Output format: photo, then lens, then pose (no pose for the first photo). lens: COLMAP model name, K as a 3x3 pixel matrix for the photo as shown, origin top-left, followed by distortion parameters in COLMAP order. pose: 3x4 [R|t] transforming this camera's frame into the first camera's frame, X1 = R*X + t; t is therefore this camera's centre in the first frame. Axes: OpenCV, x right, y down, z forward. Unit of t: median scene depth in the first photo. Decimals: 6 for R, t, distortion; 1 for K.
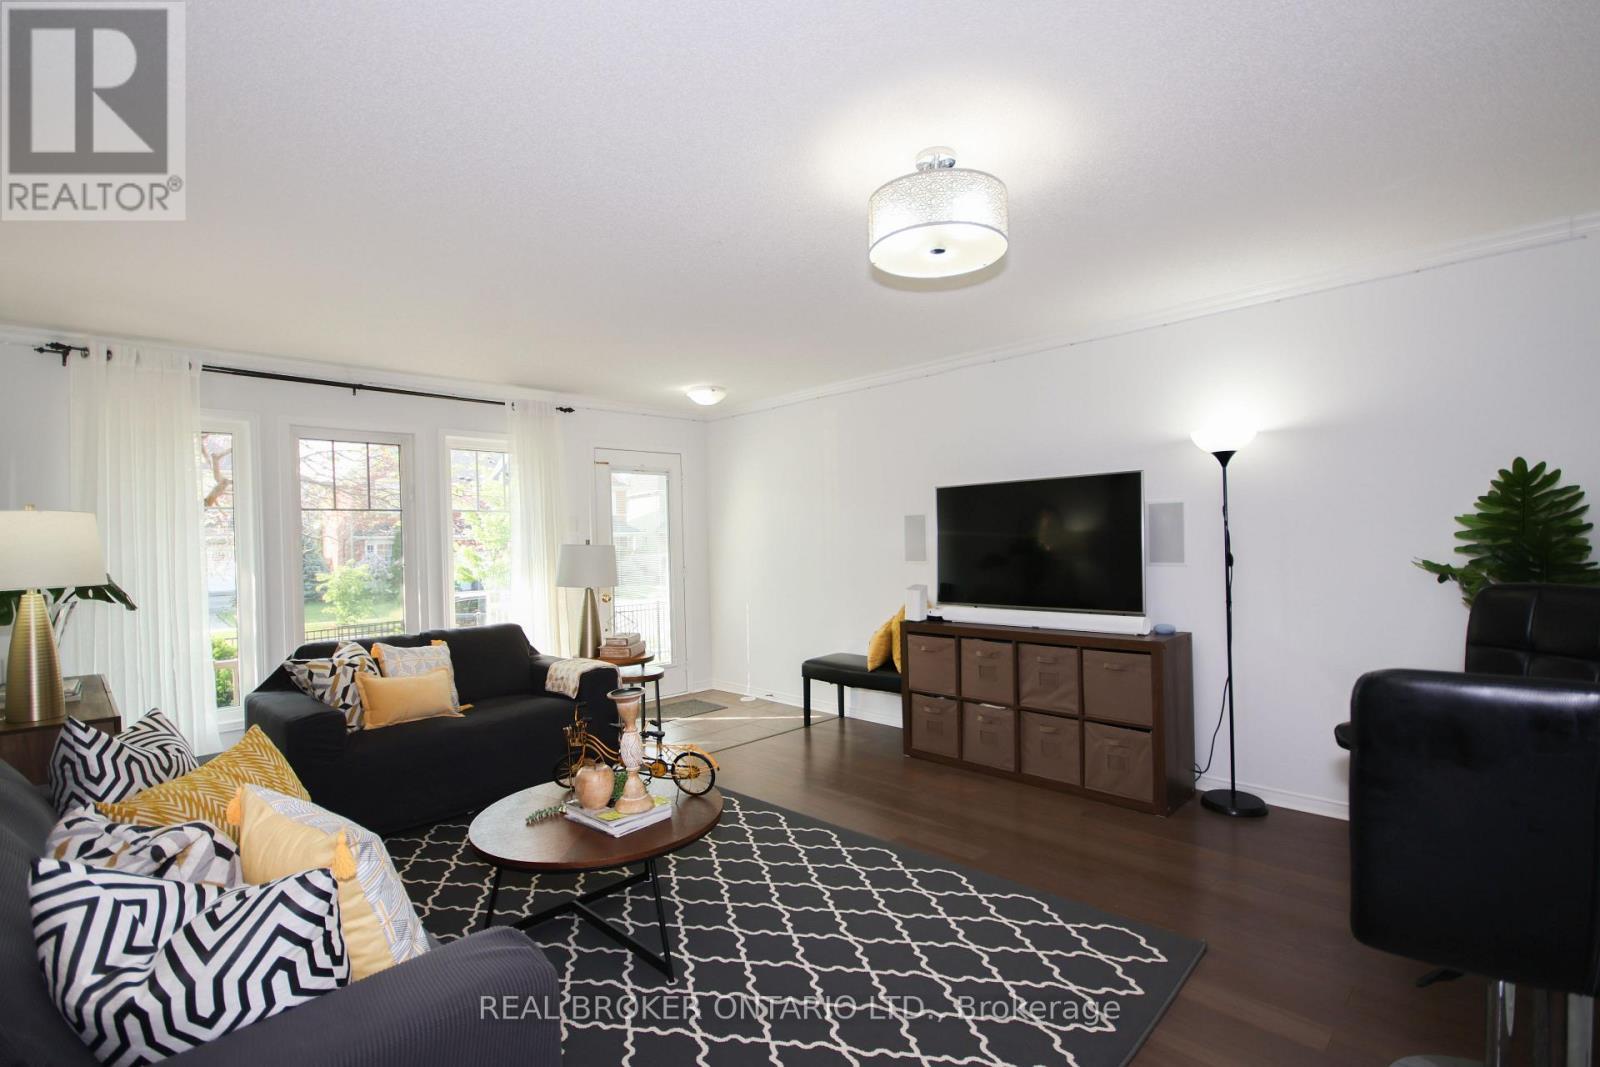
lens RADIAL K [[739.9, 0, 810.7], [0, 739.9, 536.1], [0, 0, 1]] dist [-0.002394, -0.001924]
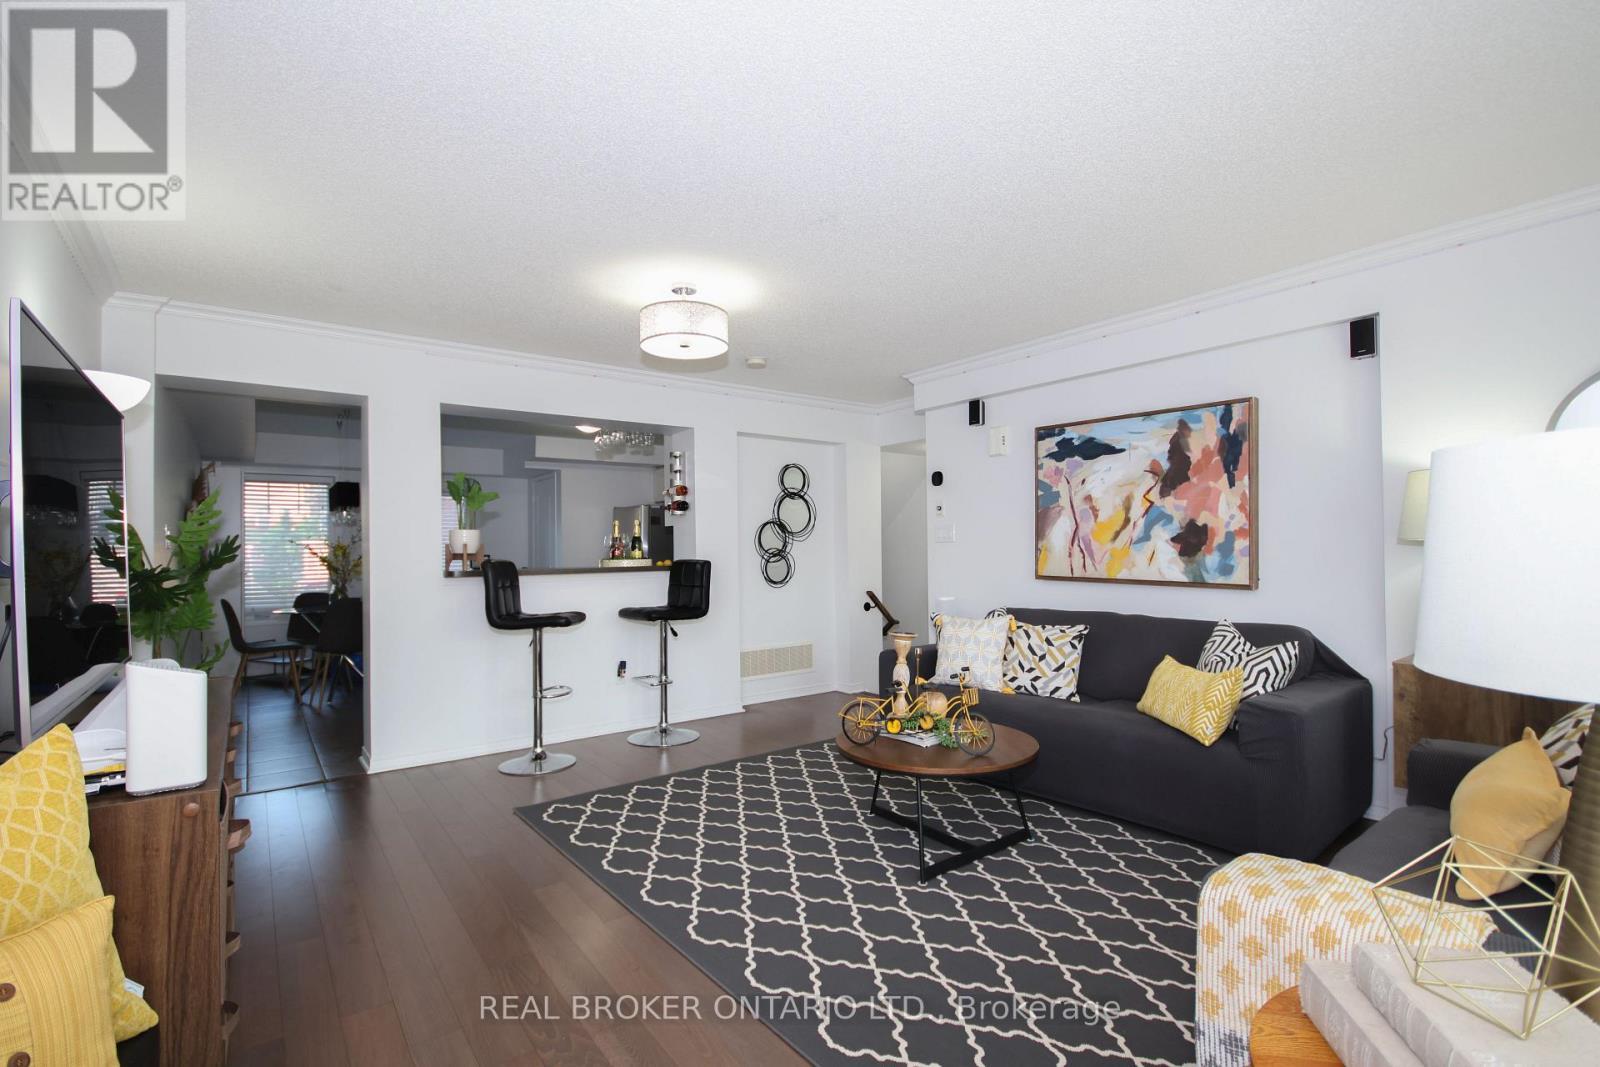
lens RADIAL K [[739.9, 0, 807.1], [0, 739.9, 549.8], [0, 0, 1]] dist [-0.002394, -0.001924]
pose [[-0.987485, 0.035468, 0.153672, -0.172008], [0.033774, 0.999337, -0.013622, 0.041843], [-0.154053, -0.008262, -0.988028, 1.392530]]
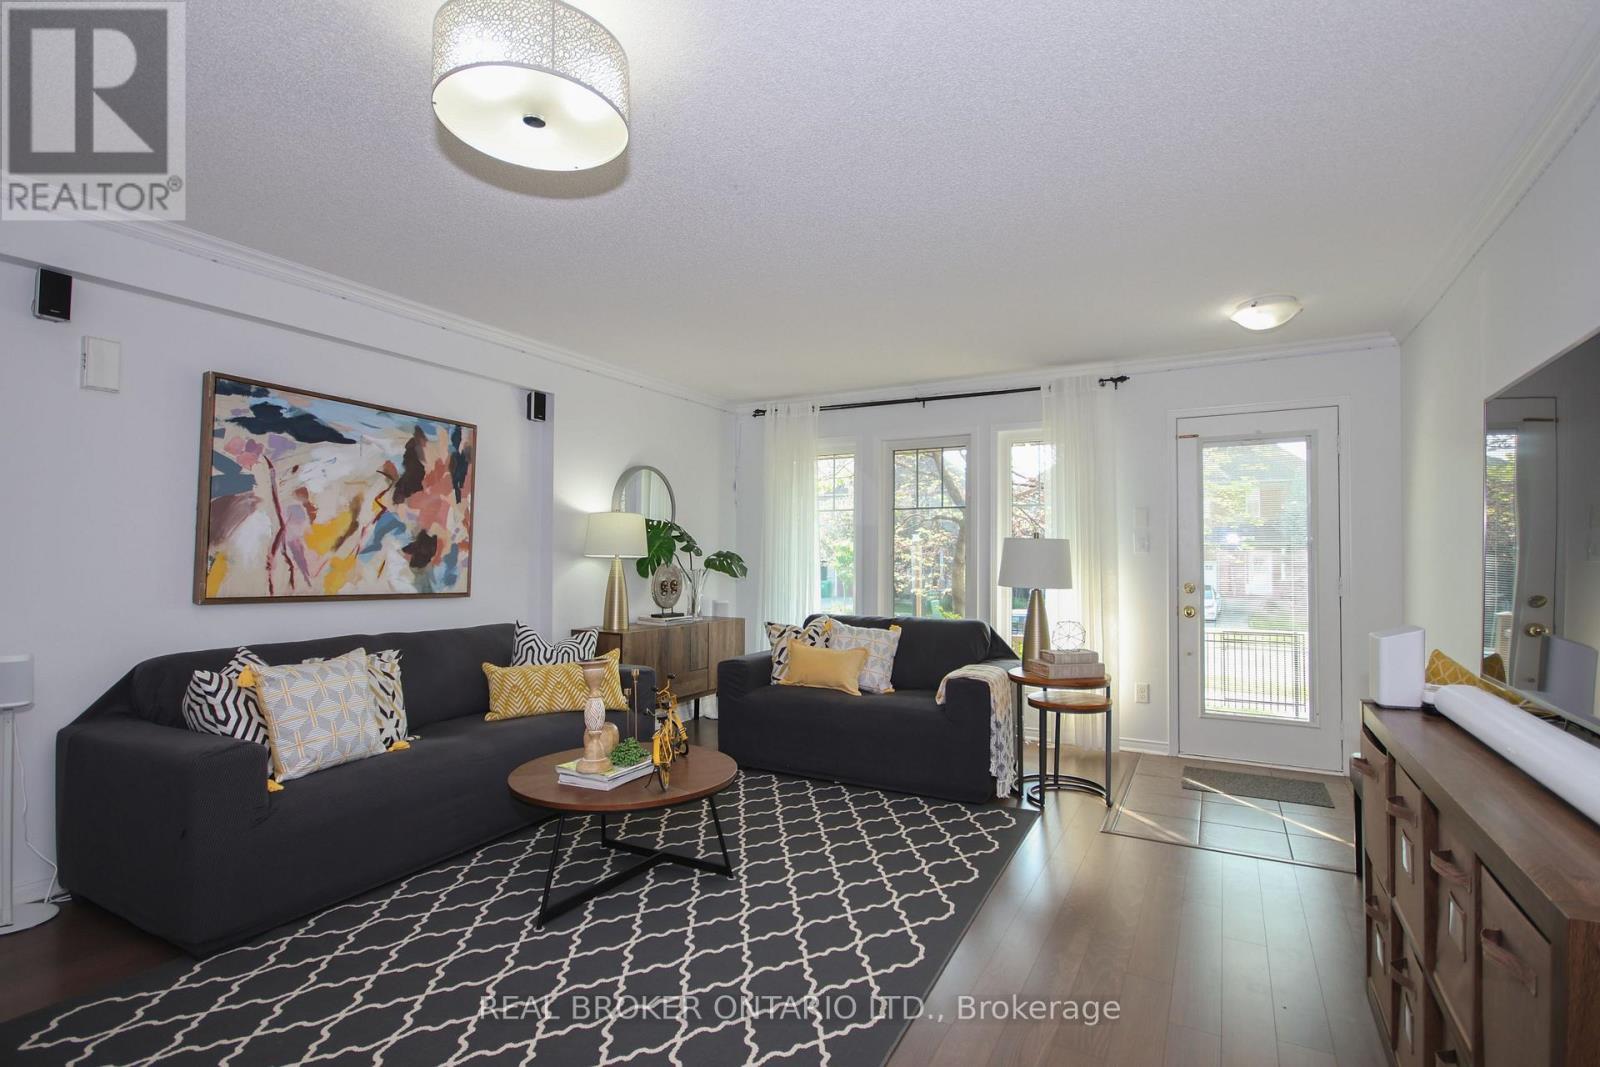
lens RADIAL K [[765.0, 0, 817.3], [0, 765.0, 543.3], [0, 0, 1]] dist [-0.001998, -0.000897]
pose [[0.279738, 0.008361, -0.960040, 0.550722], [-0.006335, 0.999956, 0.006863, 0.014167], [0.960055, 0.004162, 0.279779, 0.593638]]
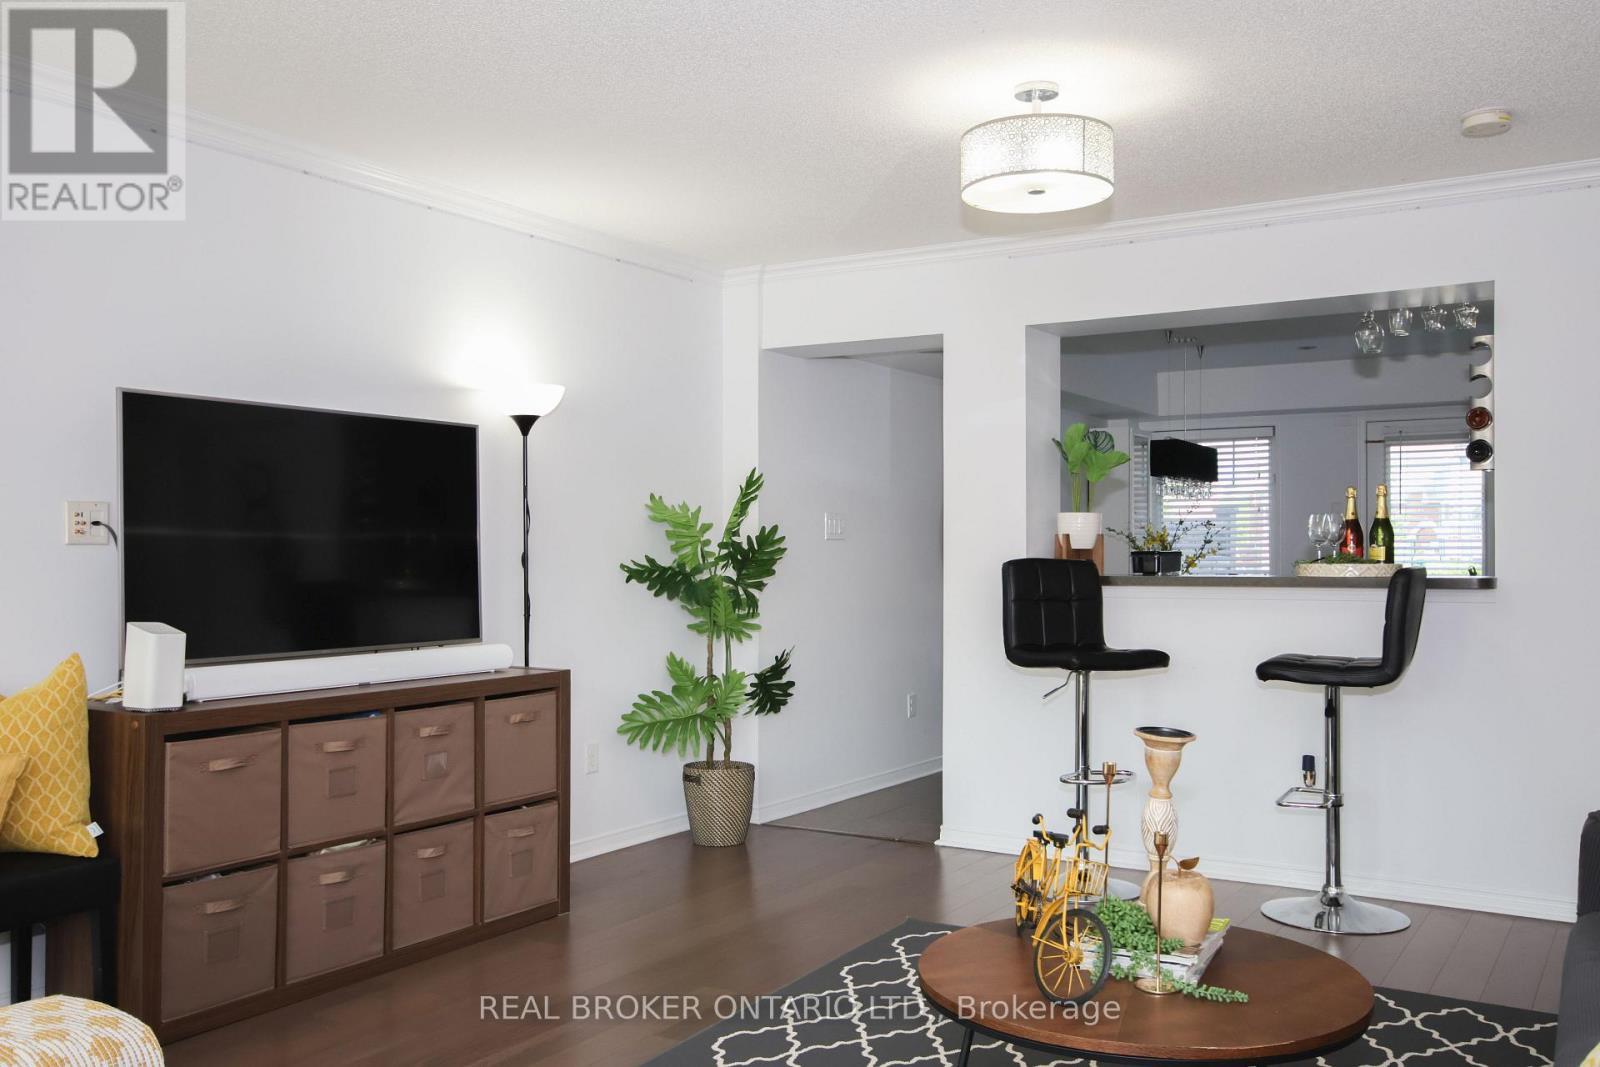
lens RADIAL K [[1407.9, 0, 799.4], [0, 1407.9, 528.3], [0, 0, 1]] dist [0.027209, 0.006298]
pose [[-0.212866, 0.037614, 0.976357, -0.798762], [-0.000401, 0.999255, -0.038584, 0.049147], [-0.977081, -0.008605, -0.212692, 0.922870]]
